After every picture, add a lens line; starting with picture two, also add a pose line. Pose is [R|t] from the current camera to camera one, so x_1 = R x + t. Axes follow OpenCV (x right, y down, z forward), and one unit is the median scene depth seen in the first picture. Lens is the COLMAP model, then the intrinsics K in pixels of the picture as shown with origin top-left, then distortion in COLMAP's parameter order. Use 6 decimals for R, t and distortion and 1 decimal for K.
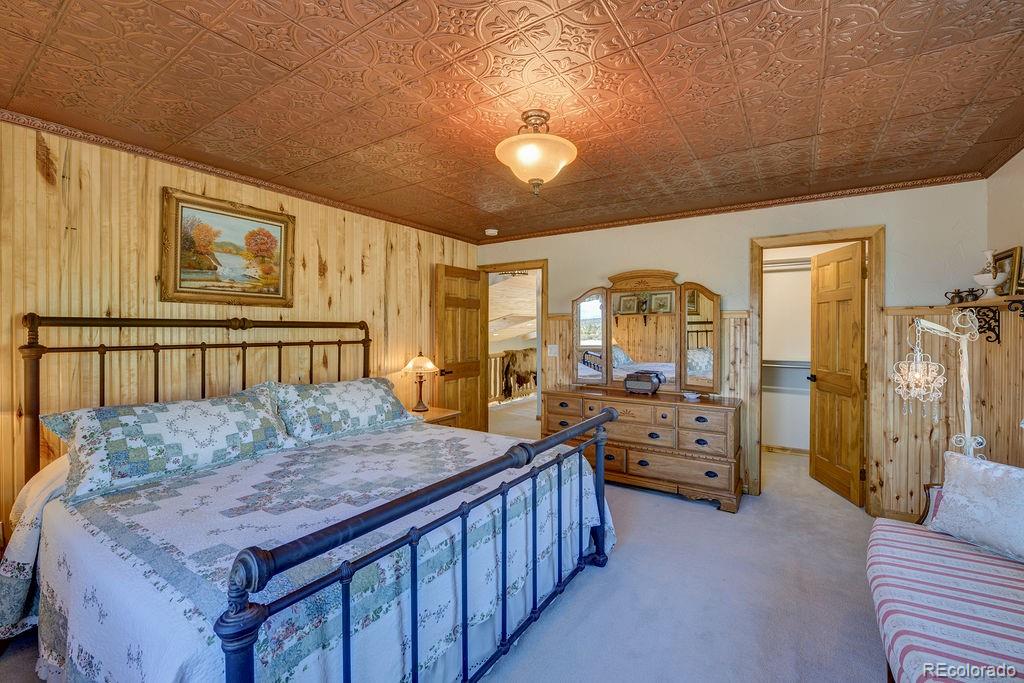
lens RADIAL K [[447.8, 0, 514.9], [0, 447.8, 325.6], [0, 0, 1]] dist [0.000510, 0.000067]
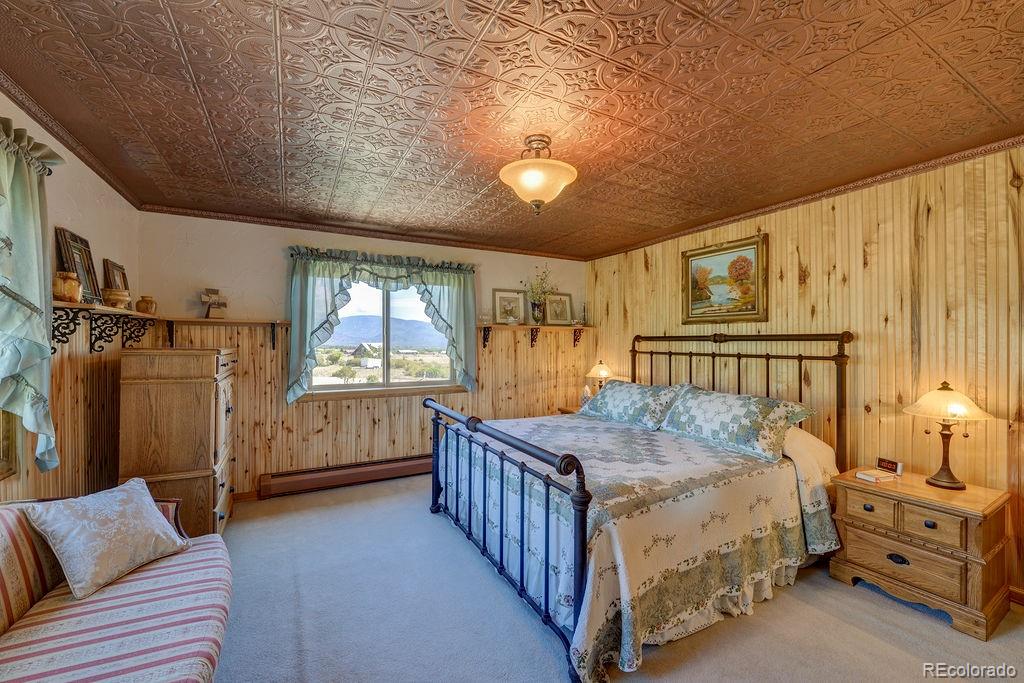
lens RADIAL K [[414.7, 0, 511.1], [0, 414.7, 338.9], [0, 0, 1]] dist [-0.010514, -0.000157]
pose [[-0.485958, -0.010103, -0.873924, 0.672022], [0.005366, 0.999880, -0.014542, 0.011617], [0.873966, -0.011756, -0.485845, 1.016389]]
